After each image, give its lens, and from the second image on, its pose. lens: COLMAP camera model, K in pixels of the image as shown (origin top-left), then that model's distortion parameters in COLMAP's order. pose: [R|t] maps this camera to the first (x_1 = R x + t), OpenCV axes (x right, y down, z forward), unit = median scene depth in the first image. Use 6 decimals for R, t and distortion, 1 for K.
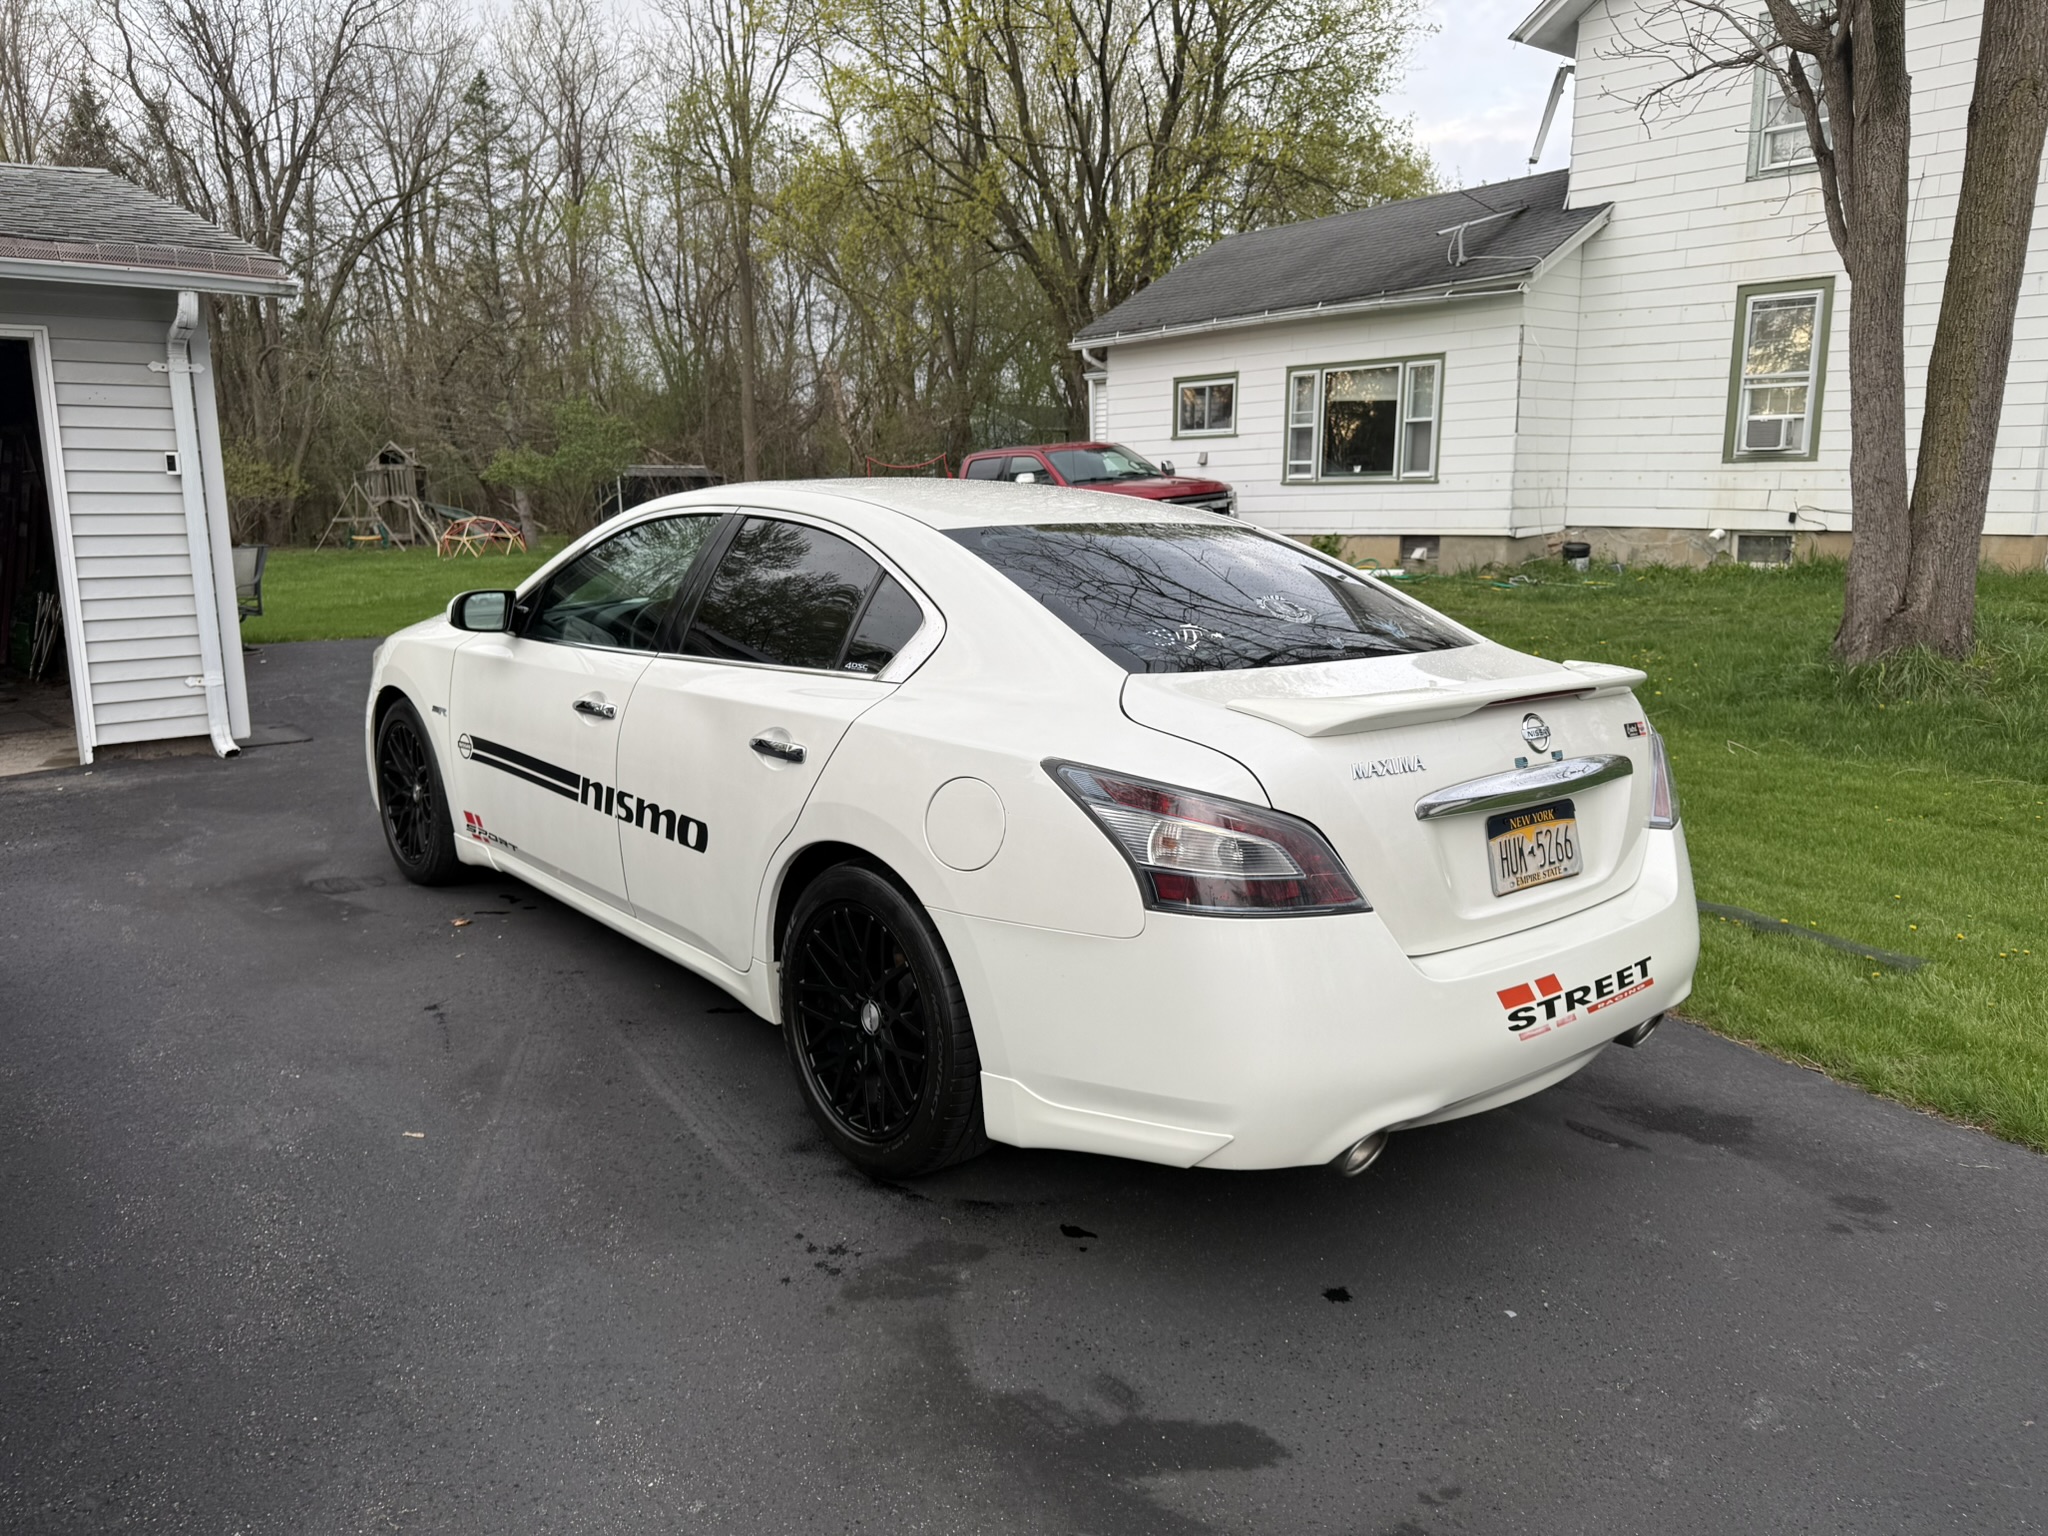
lens RADIAL K [[1443.4, 0, 1040.3], [0, 1443.4, 773.6], [0, 0, 1]] dist [0.030884, -0.034136]
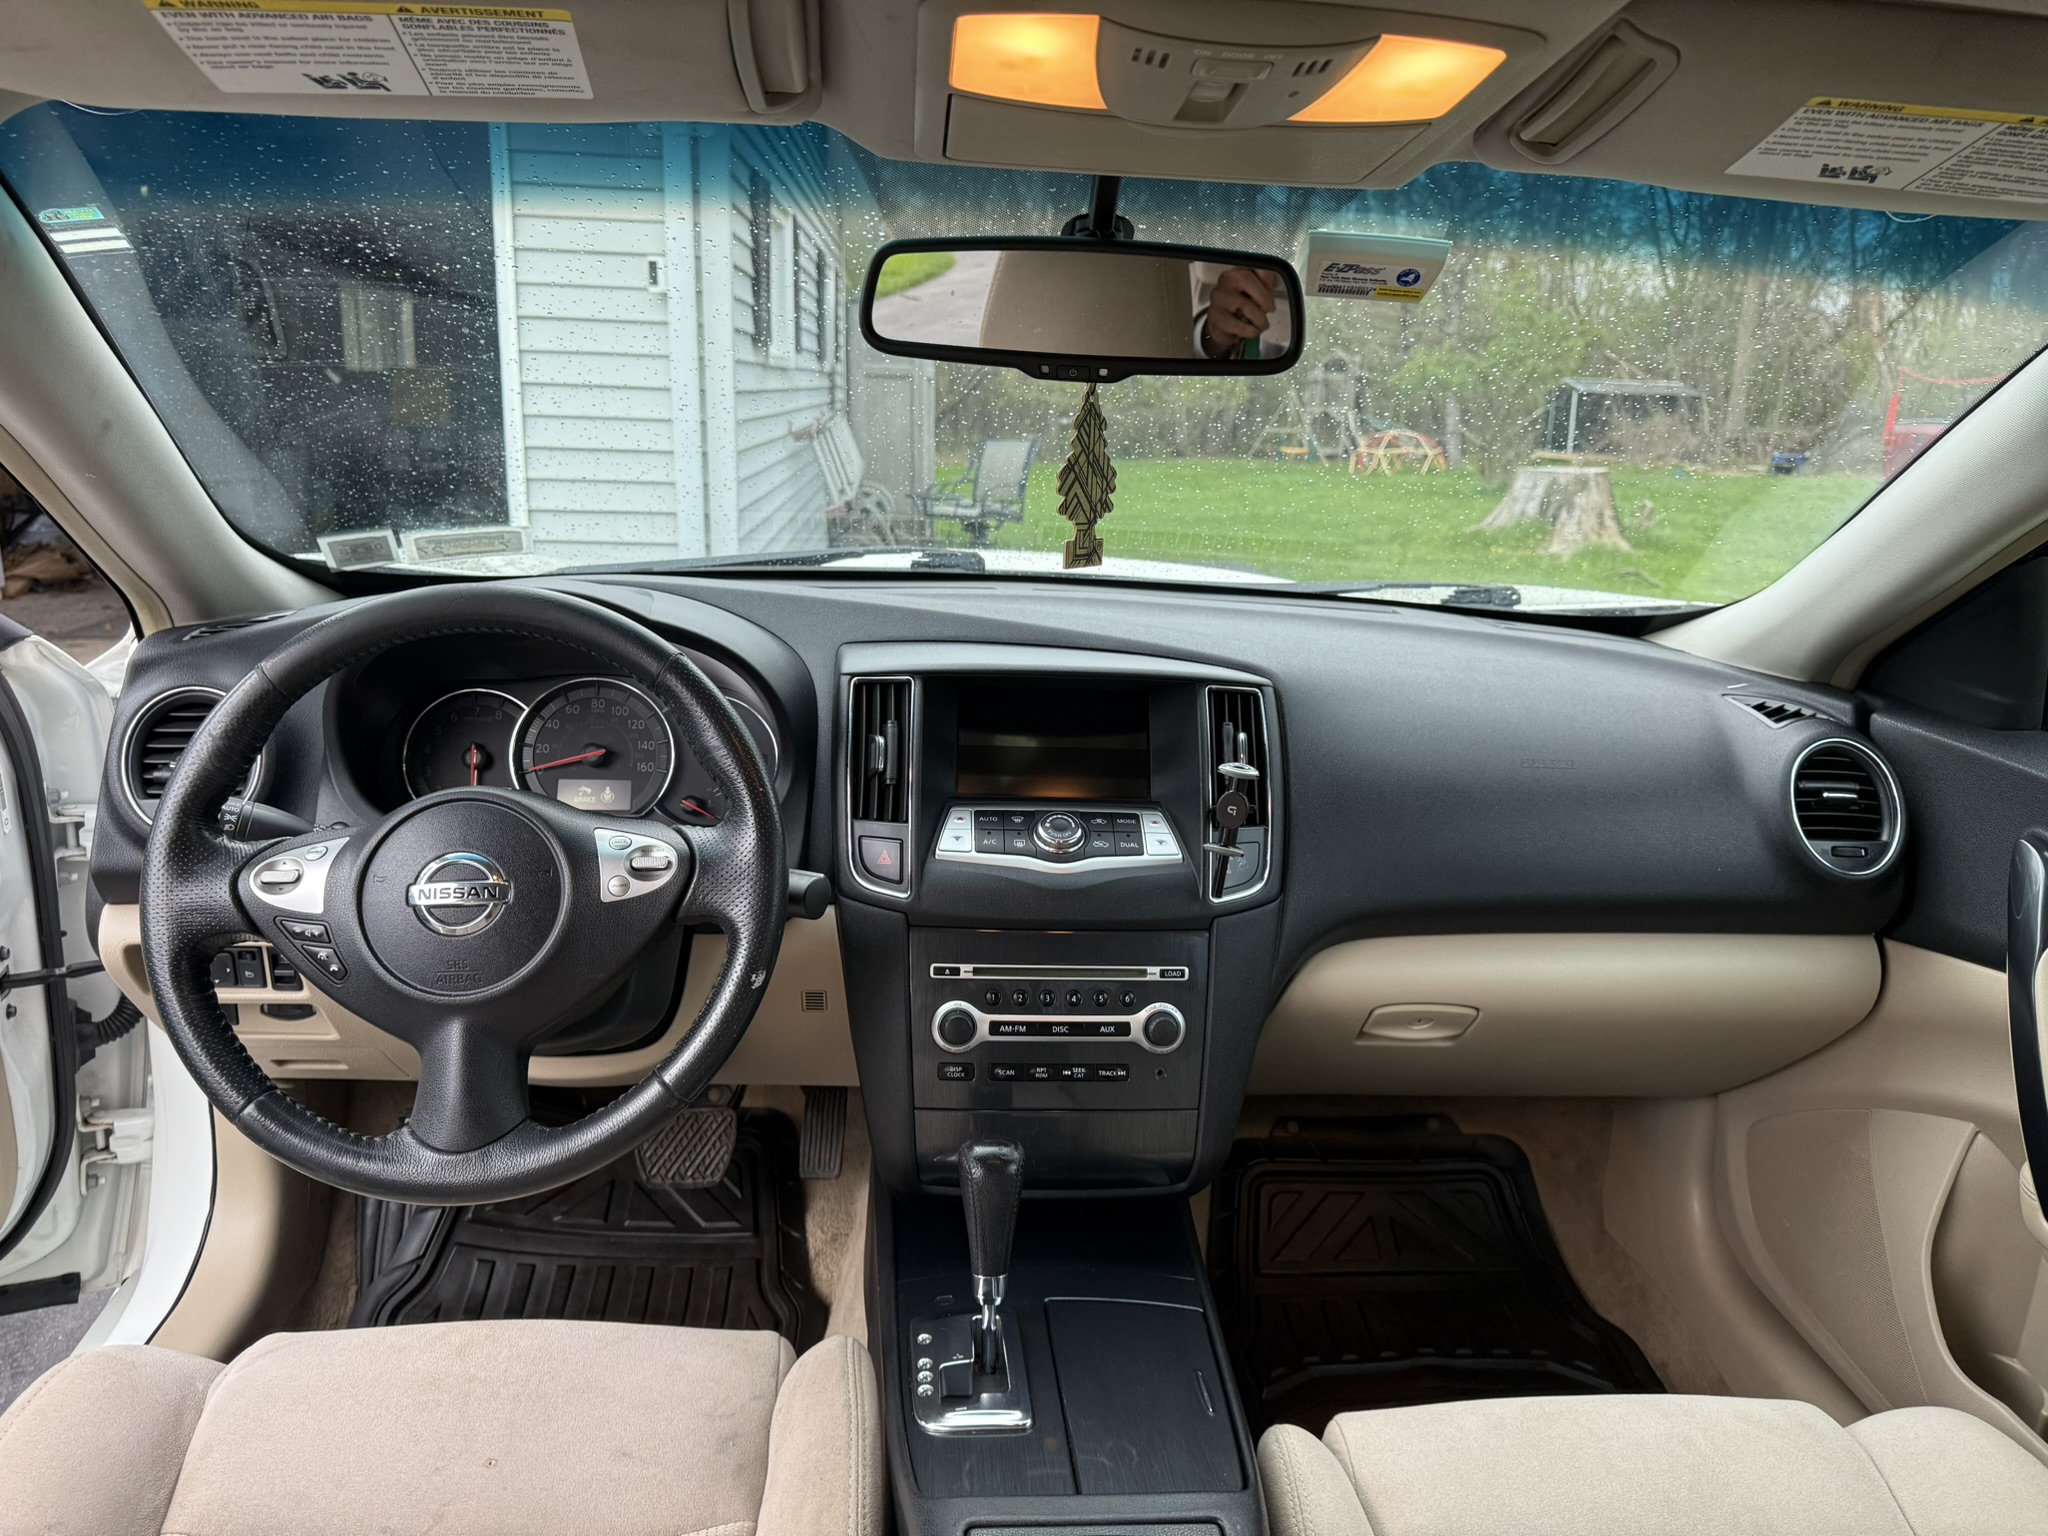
lens RADIAL K [[1443.4, 0, 1039.9], [0, 1443.4, 815.2], [0, 0, 1]] dist [0.030884, -0.034136]
pose [[0.804833, 0.190542, -0.562084, -0.102270], [-0.147451, 0.981565, 0.121611, -0.151234], [0.574894, -0.014996, 0.818091, 1.054028]]
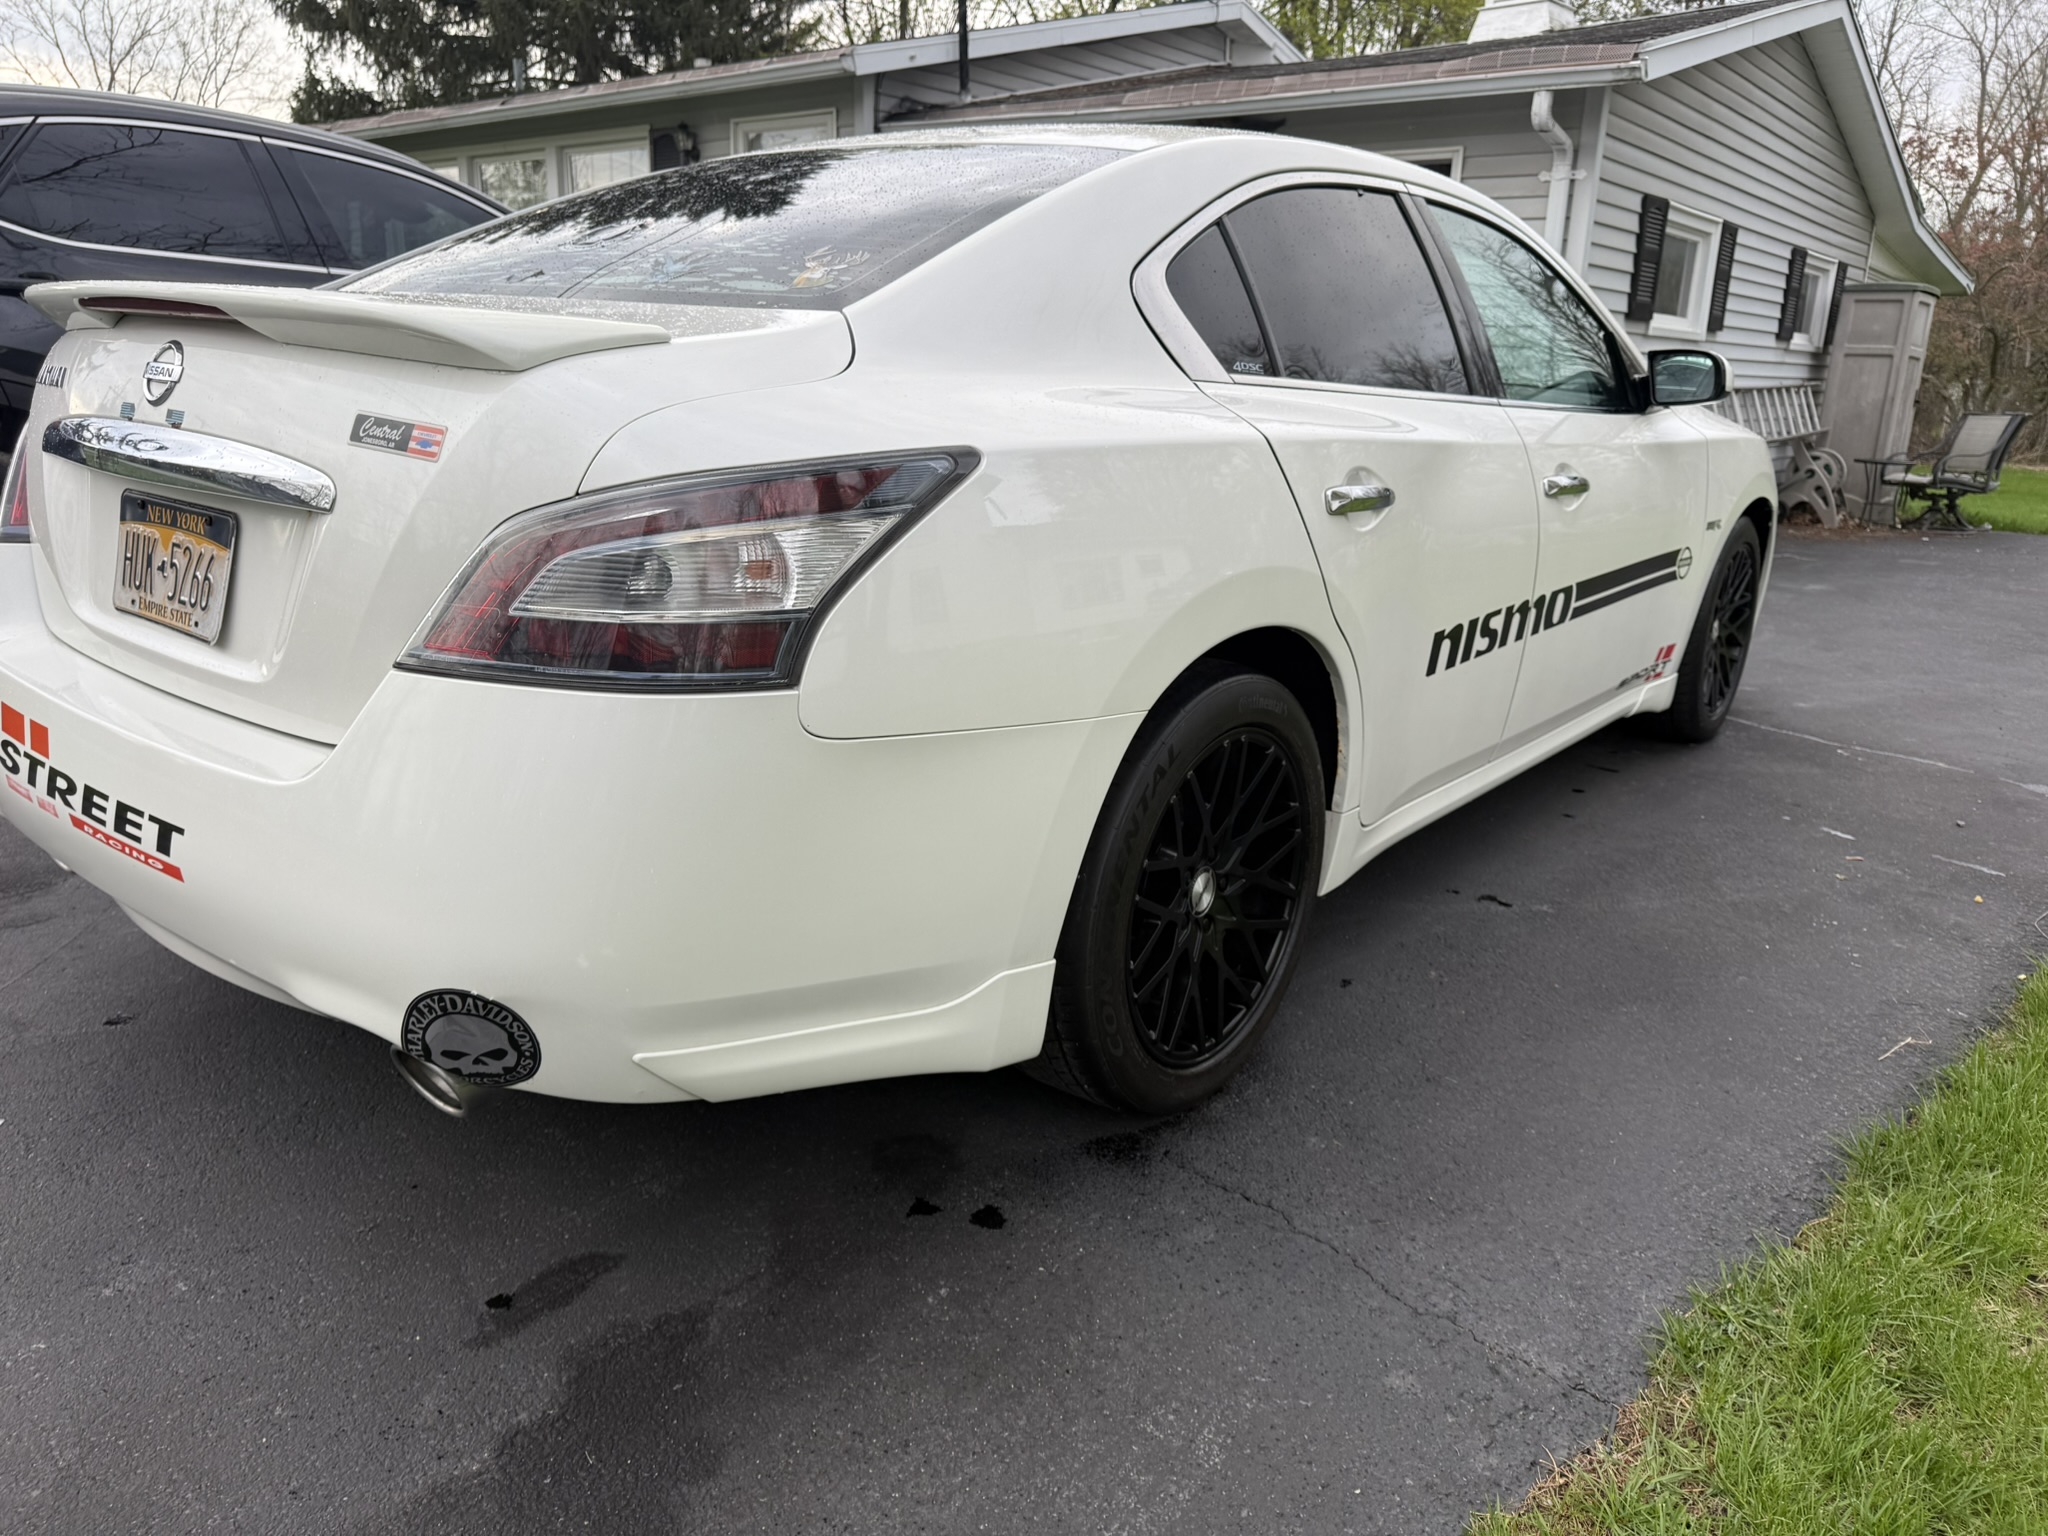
lens RADIAL K [[1443.4, 0, 1028.4], [0, 1443.4, 771.9], [0, 0, 1]] dist [0.030884, -0.034136]
pose [[0.191879, 0.272756, -0.942755, 0.729449], [-0.225238, 0.947203, 0.228200, -0.063699], [0.955223, 0.168557, 0.243183, 0.868847]]
